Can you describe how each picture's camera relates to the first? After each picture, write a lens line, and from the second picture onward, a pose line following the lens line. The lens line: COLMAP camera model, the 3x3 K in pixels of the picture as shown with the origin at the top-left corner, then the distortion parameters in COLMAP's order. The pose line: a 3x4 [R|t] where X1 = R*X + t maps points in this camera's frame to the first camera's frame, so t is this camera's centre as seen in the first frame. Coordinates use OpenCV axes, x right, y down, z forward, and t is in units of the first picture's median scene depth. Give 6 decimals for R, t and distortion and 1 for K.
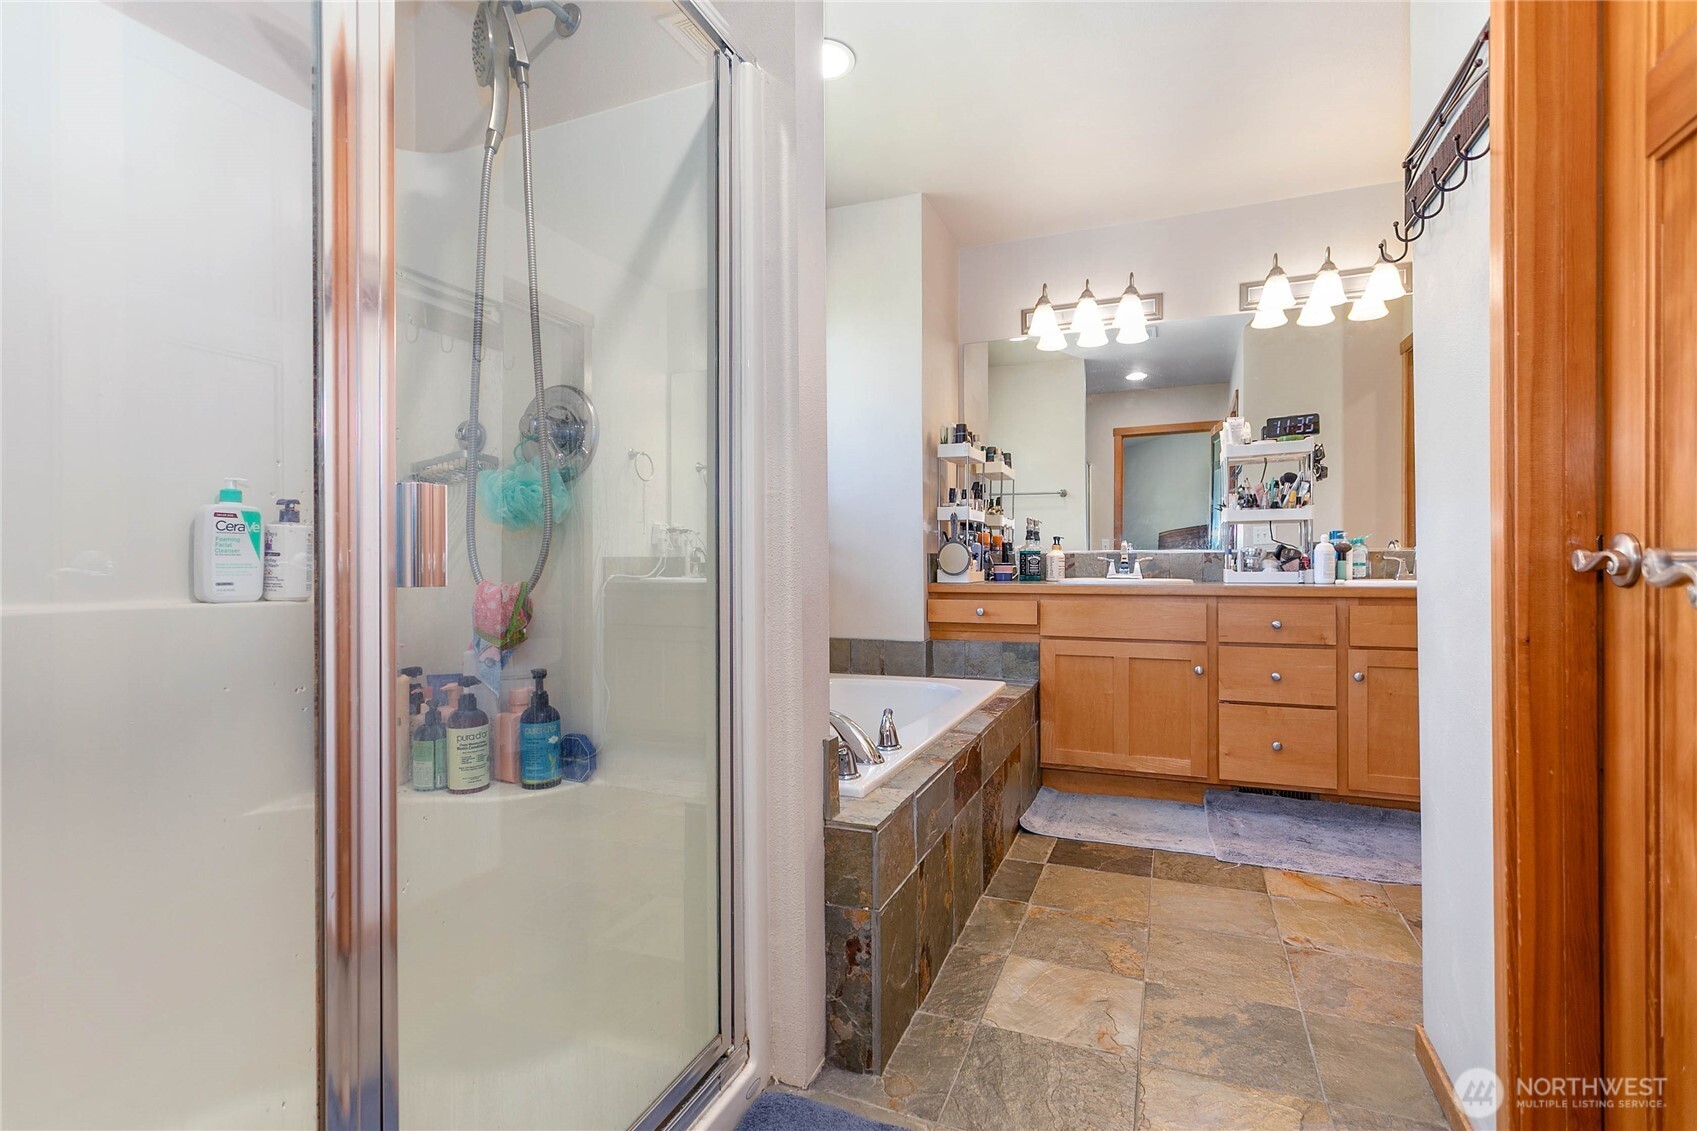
lens RADIAL K [[804.5, 0, 846.4], [0, 804.5, 570.1], [0, 0, 1]] dist [-0.000467, 0.001833]
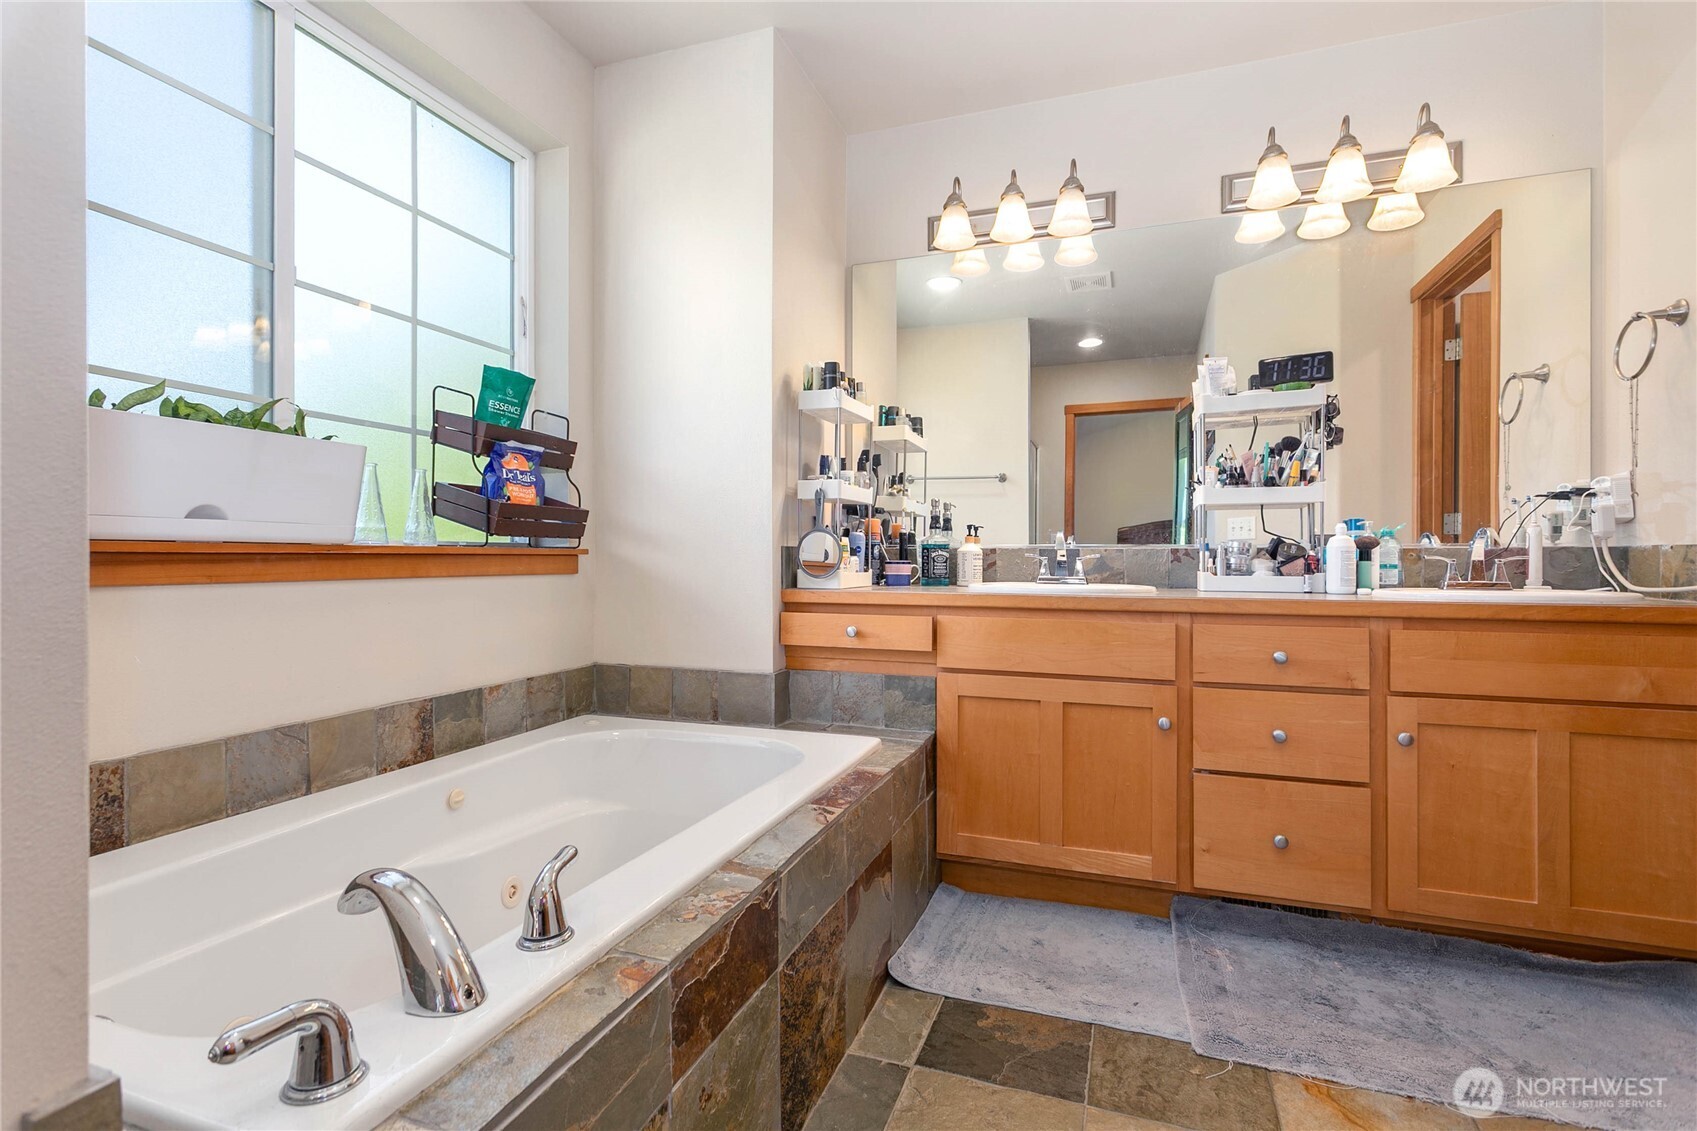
lens RADIAL K [[804.5, 0, 847.6], [0, 804.5, 555.5], [0, 0, 1]] dist [-0.000467, 0.001833]
pose [[0.999083, 0.007648, 0.042129, 0.134887], [-0.007110, 0.999891, -0.012912, -0.004336], [-0.042223, 0.012600, 0.999029, 0.315649]]
